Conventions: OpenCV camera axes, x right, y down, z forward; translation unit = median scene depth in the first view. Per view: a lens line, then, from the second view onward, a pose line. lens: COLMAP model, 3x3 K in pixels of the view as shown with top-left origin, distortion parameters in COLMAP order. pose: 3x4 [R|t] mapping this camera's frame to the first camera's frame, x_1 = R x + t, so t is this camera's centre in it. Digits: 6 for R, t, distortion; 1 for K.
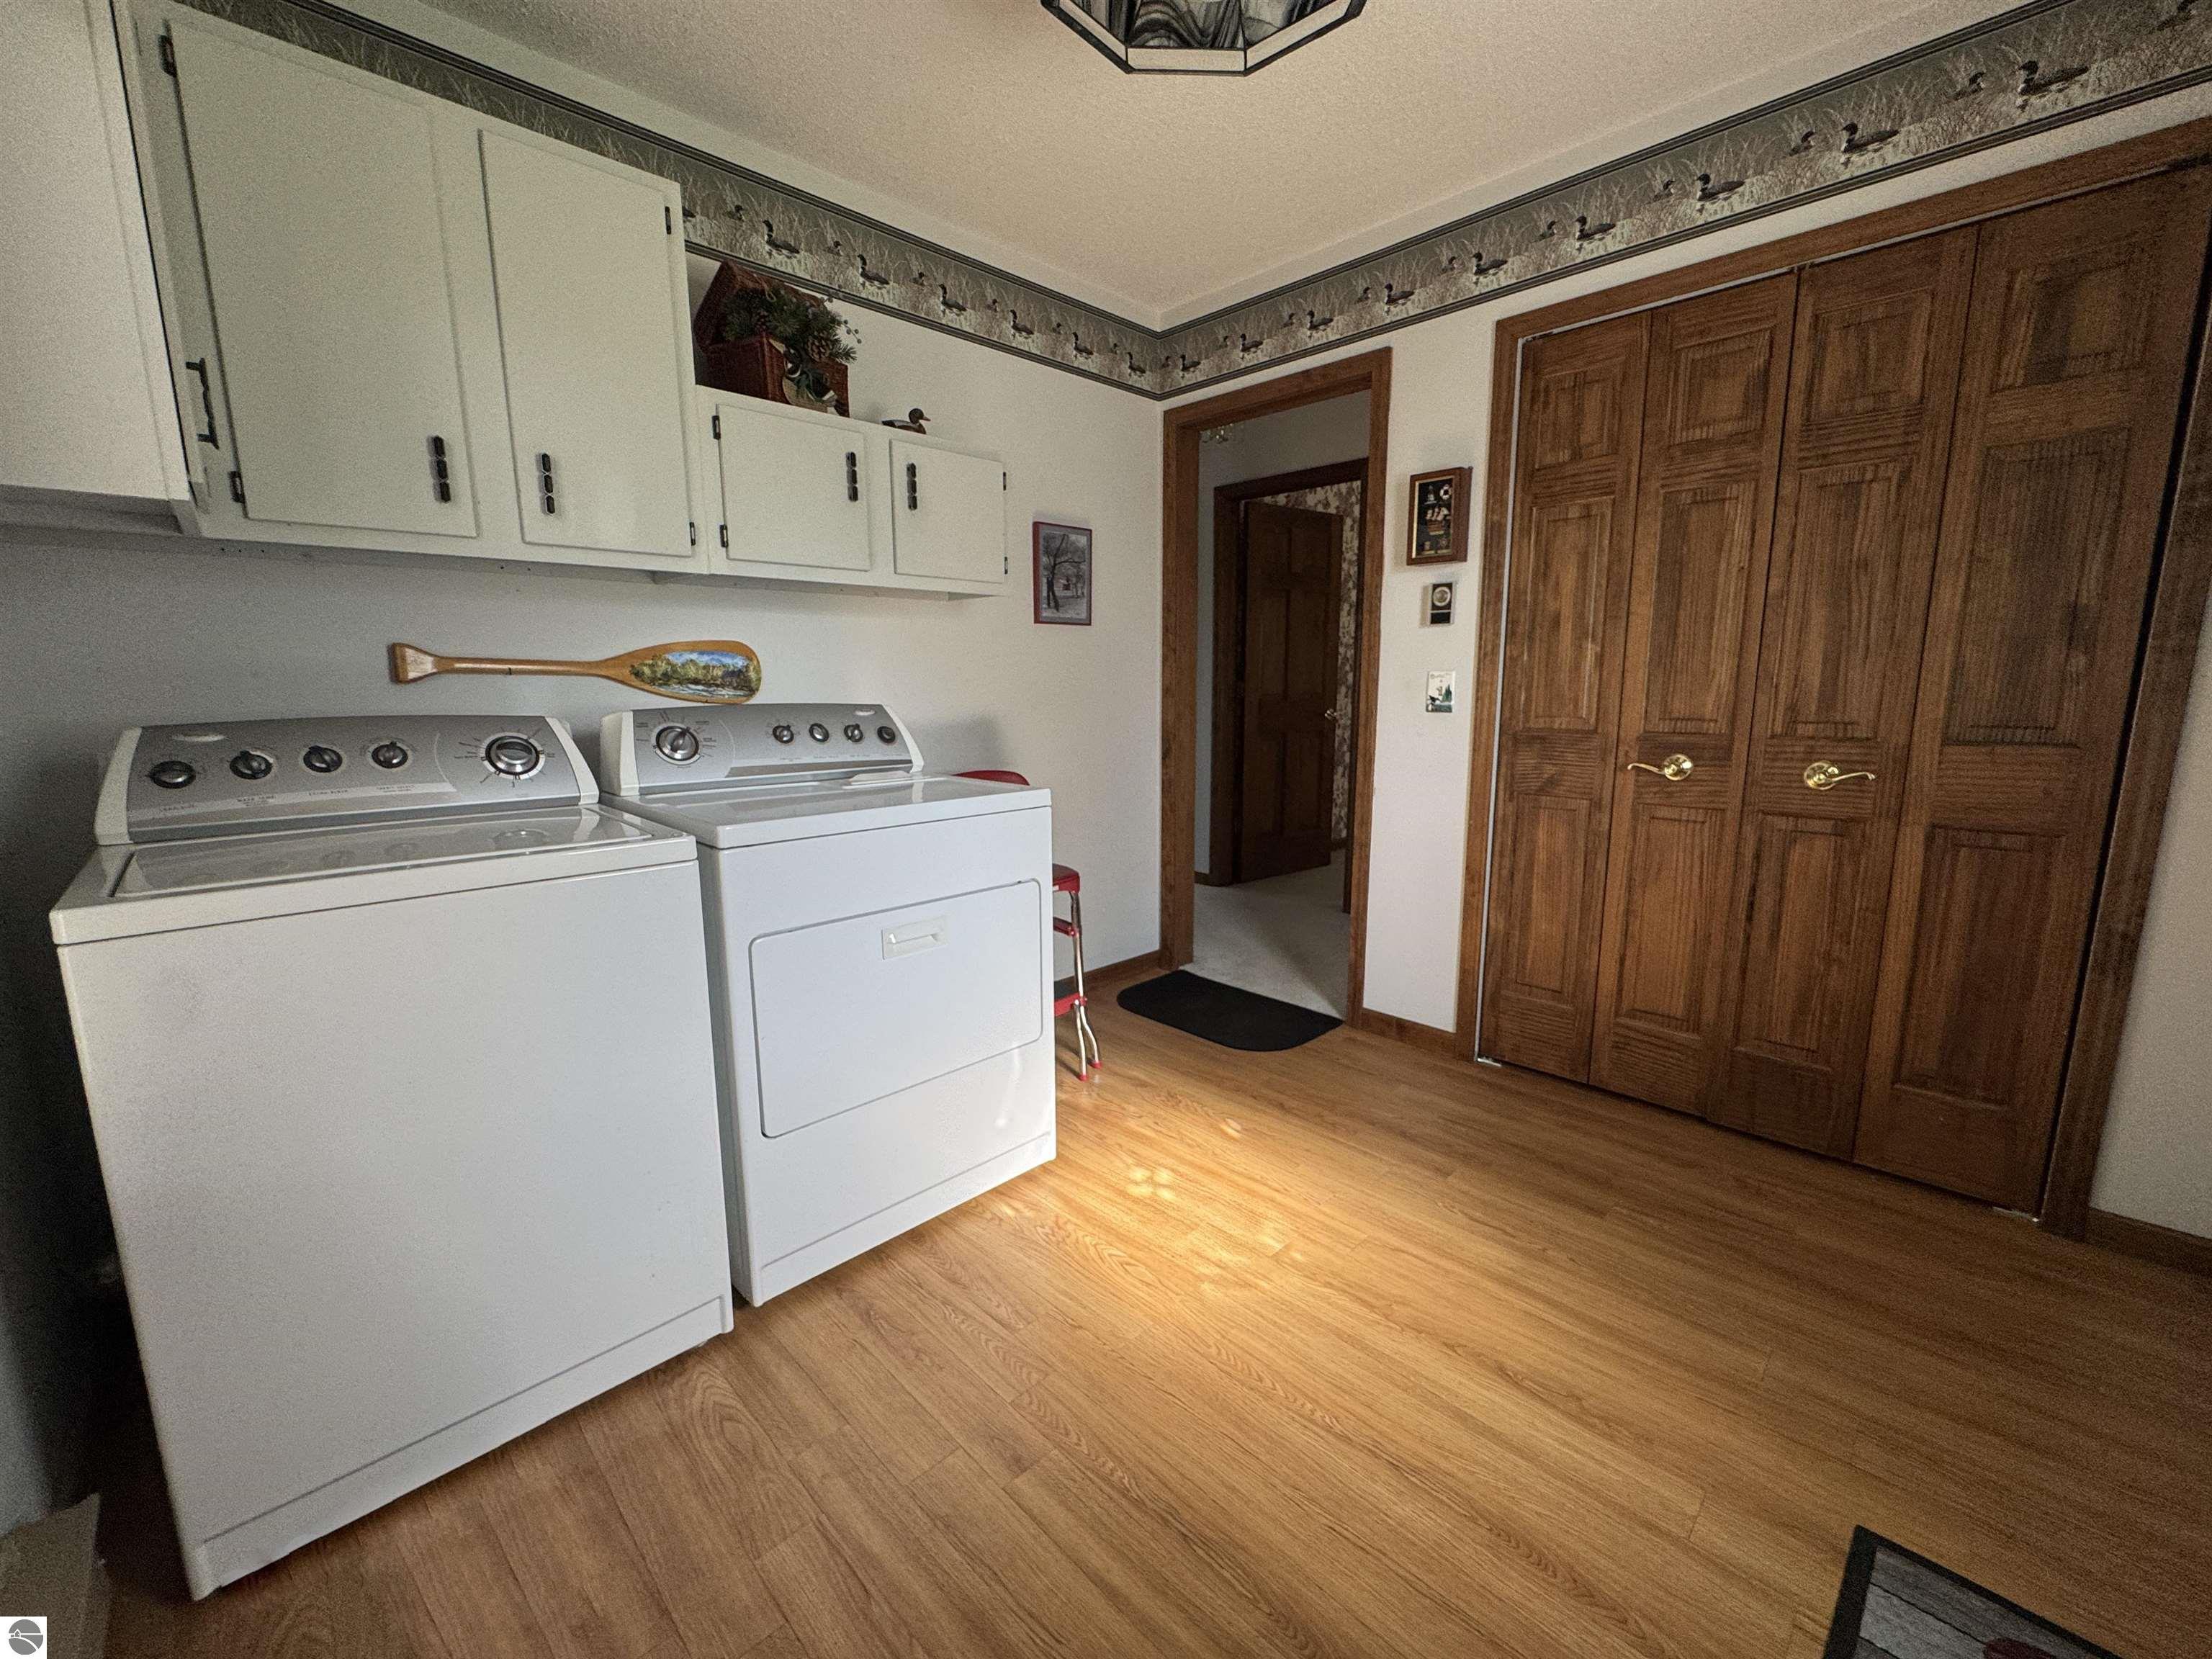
lens RADIAL K [[886.6, 0, 1101.7], [0, 886.6, 830.5], [0, 0, 1]] dist [-0.003154, -0.000198]
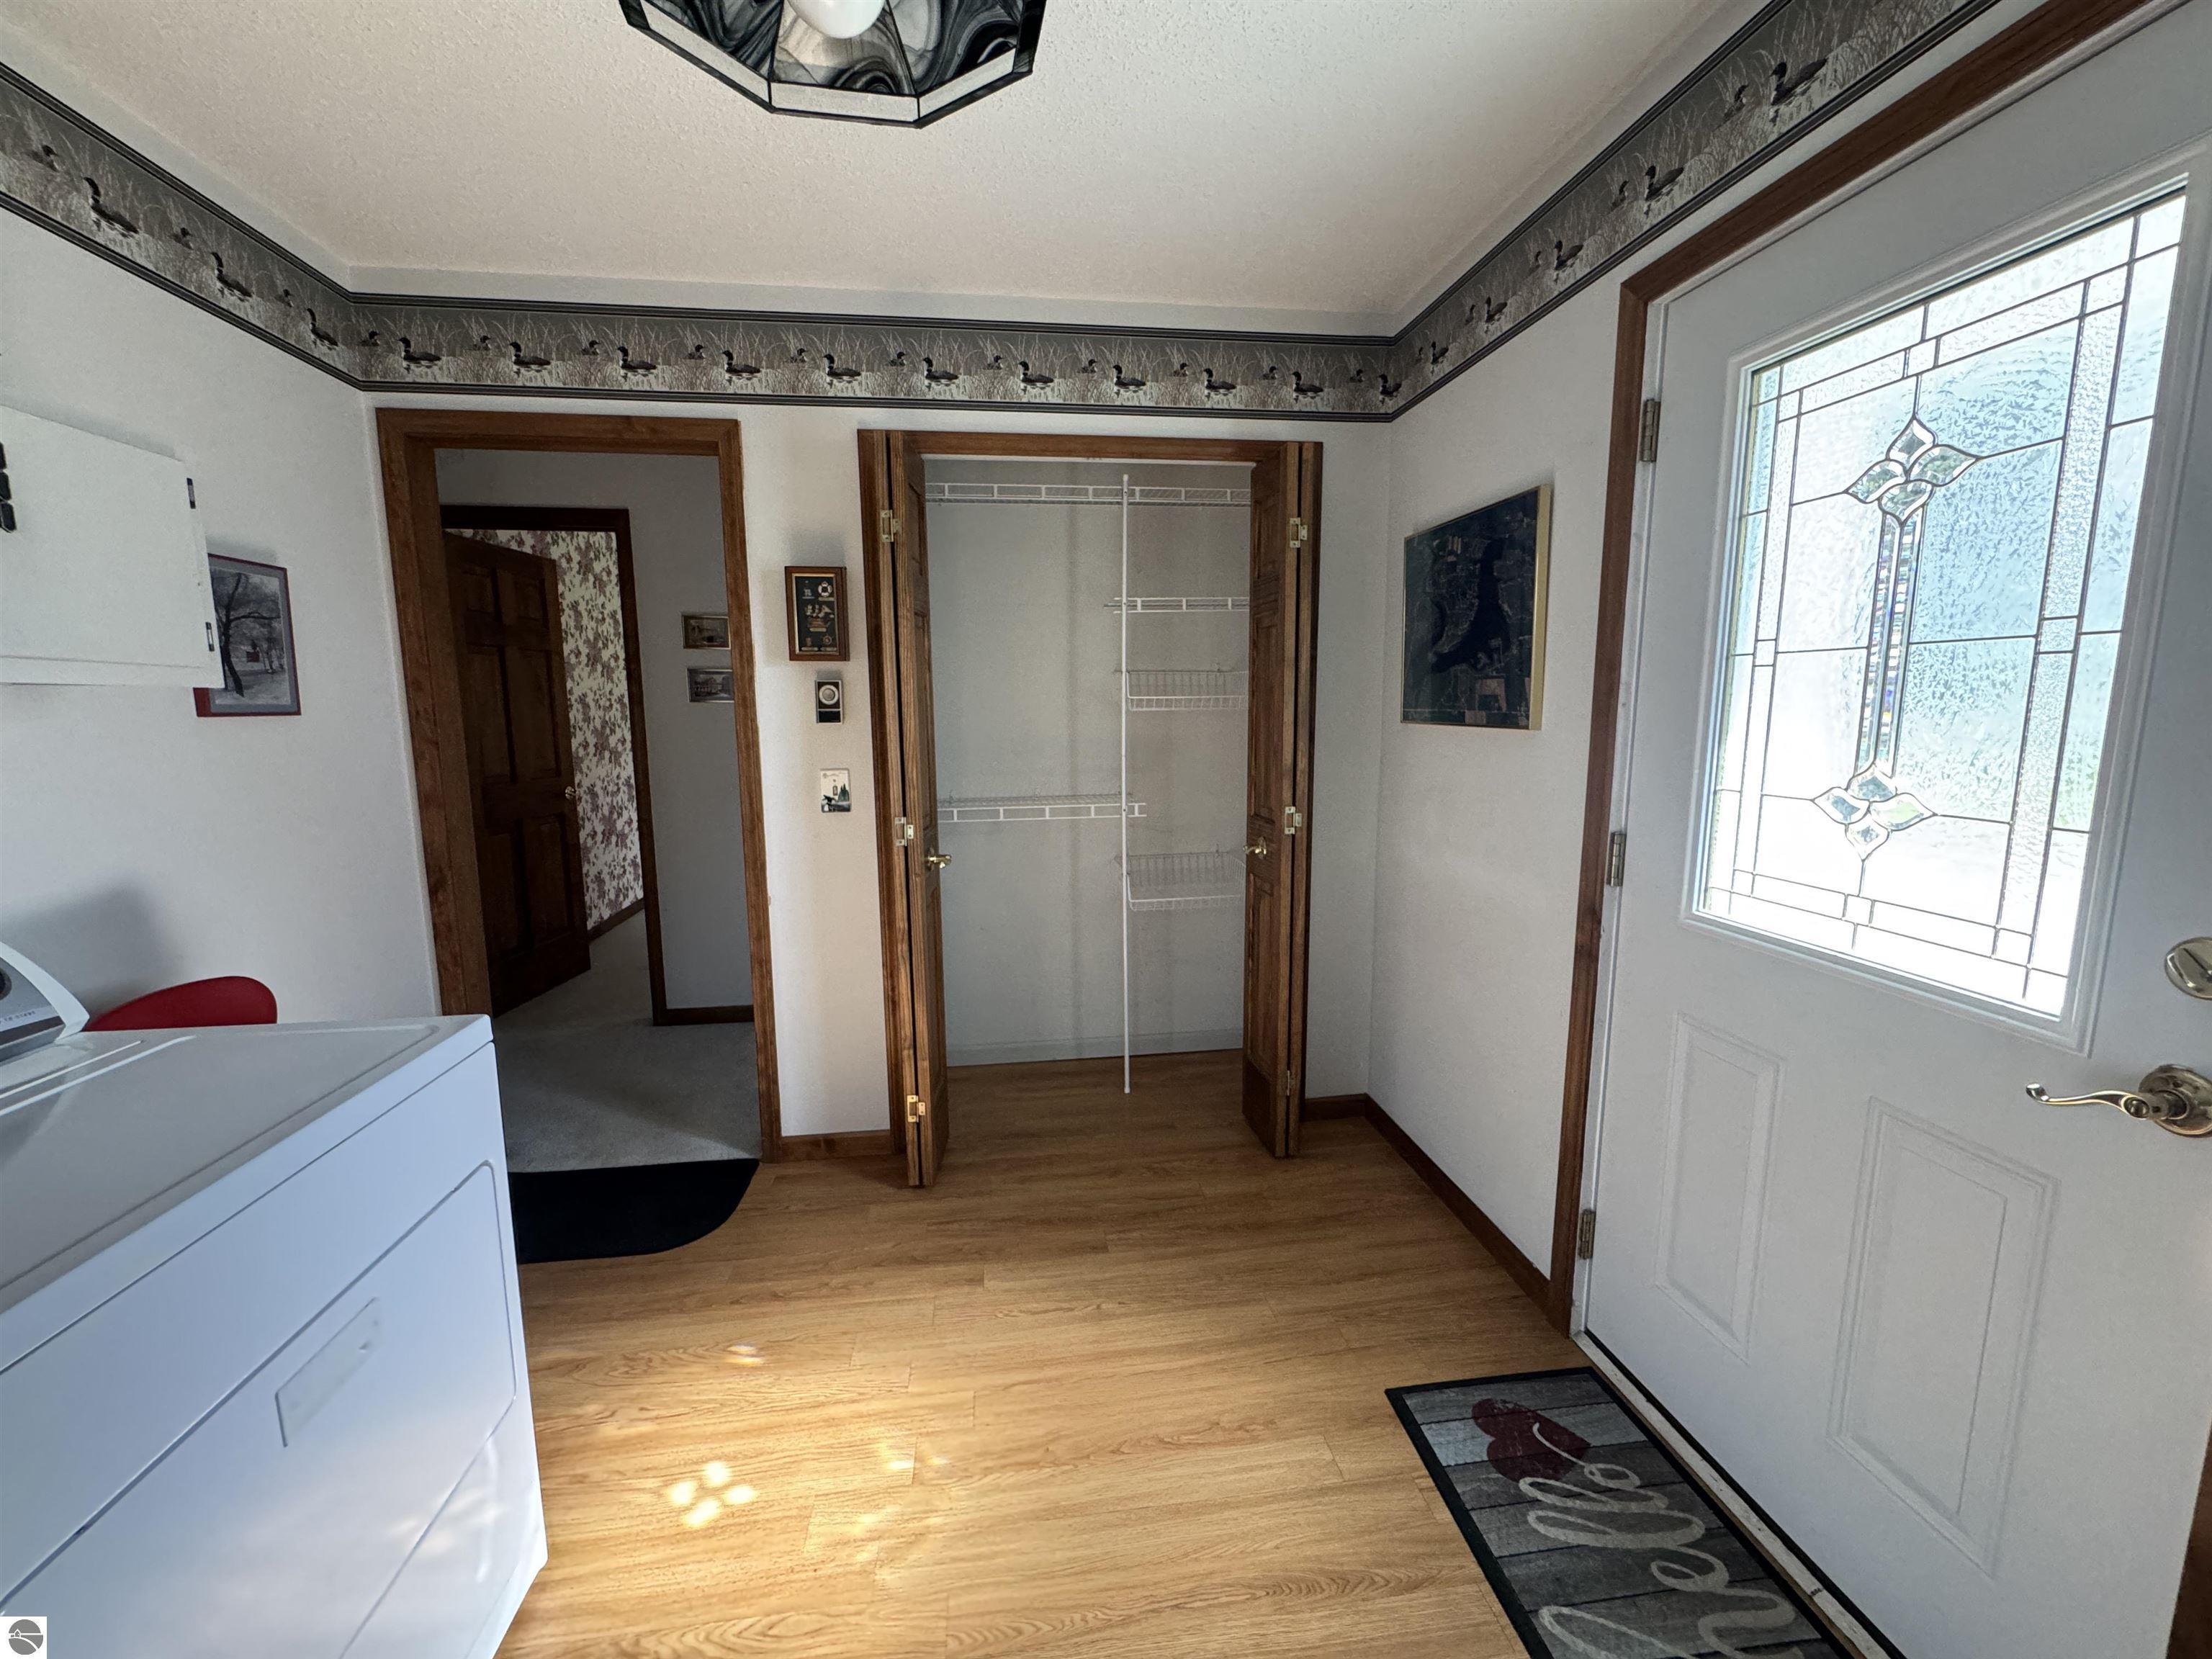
lens RADIAL K [[886.6, 0, 1102.8], [0, 886.6, 832.7], [0, 0, 1]] dist [-0.003154, -0.000198]
pose [[0.600034, -0.109929, 0.792385, -0.255626], [0.137632, 0.989930, 0.033114, -0.123706], [-0.788046, 0.089188, 0.609121, 0.220717]]
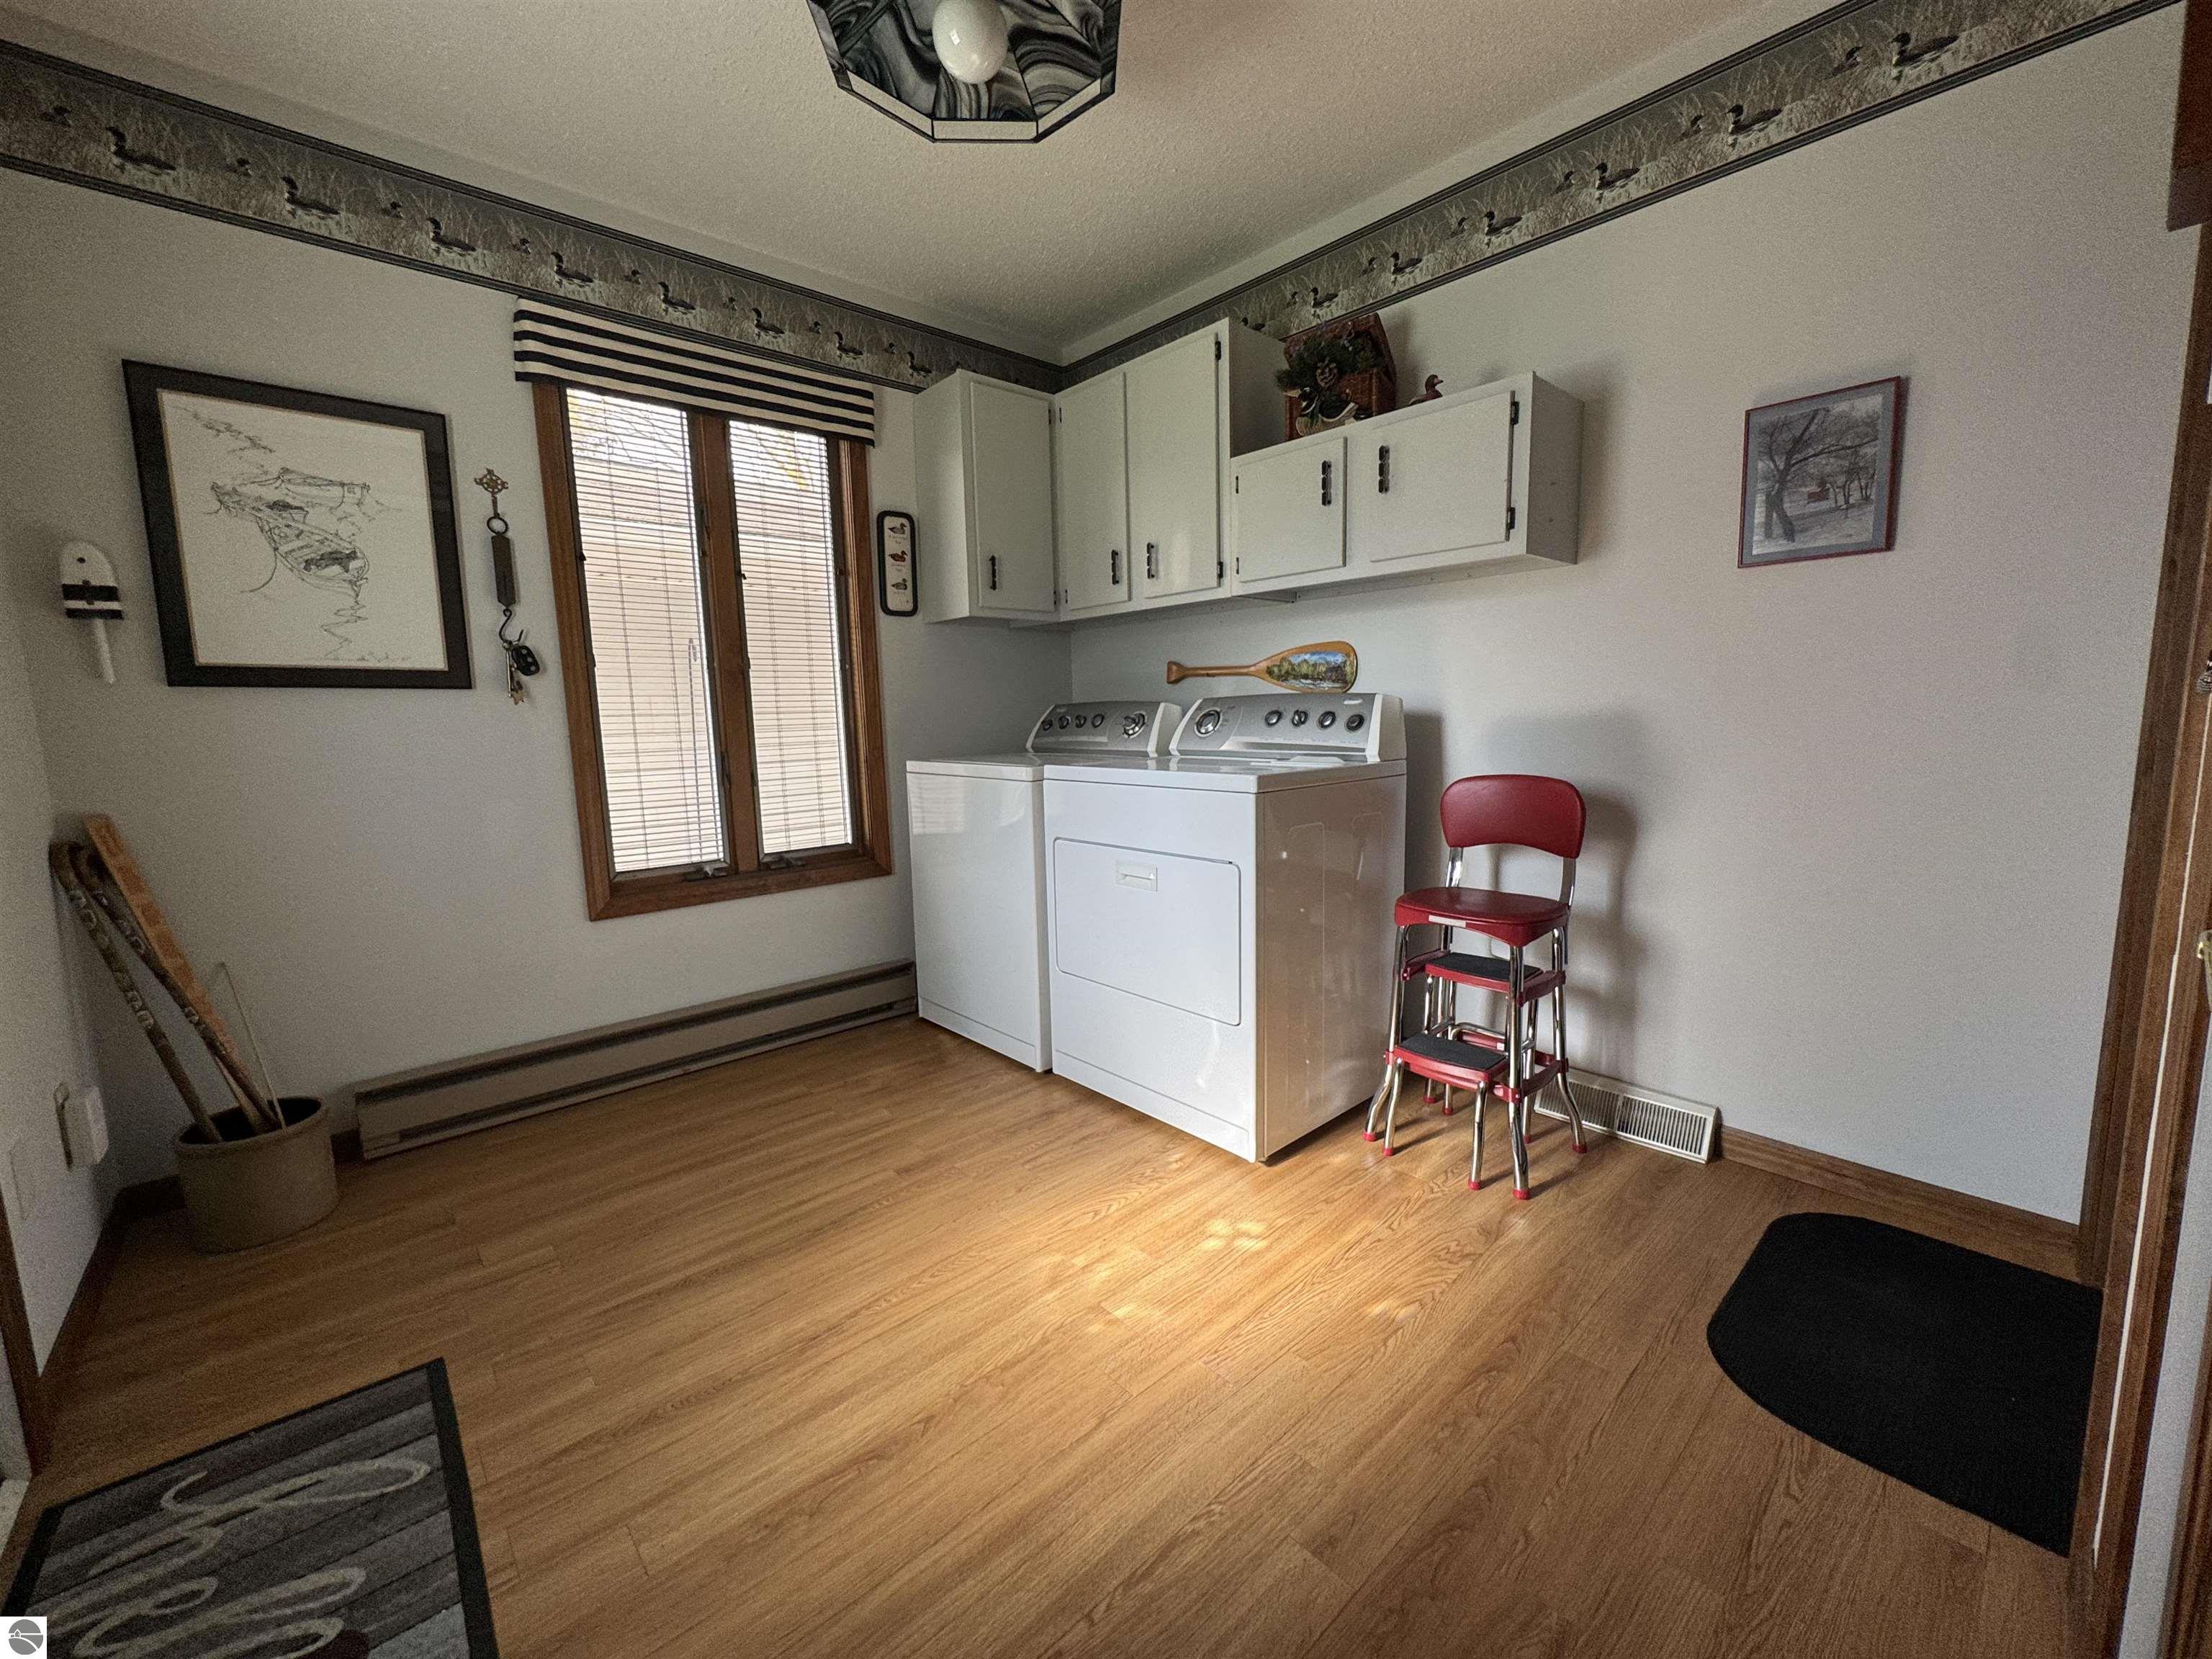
lens RADIAL K [[886.6, 0, 1109.0], [0, 886.6, 830.0], [0, 0, 1]] dist [-0.003154, -0.000198]
pose [[-0.037360, 0.138828, -0.989611, 0.821855], [-0.146164, 0.978893, 0.142843, -0.094380], [0.988555, 0.149982, -0.016280, 0.778669]]
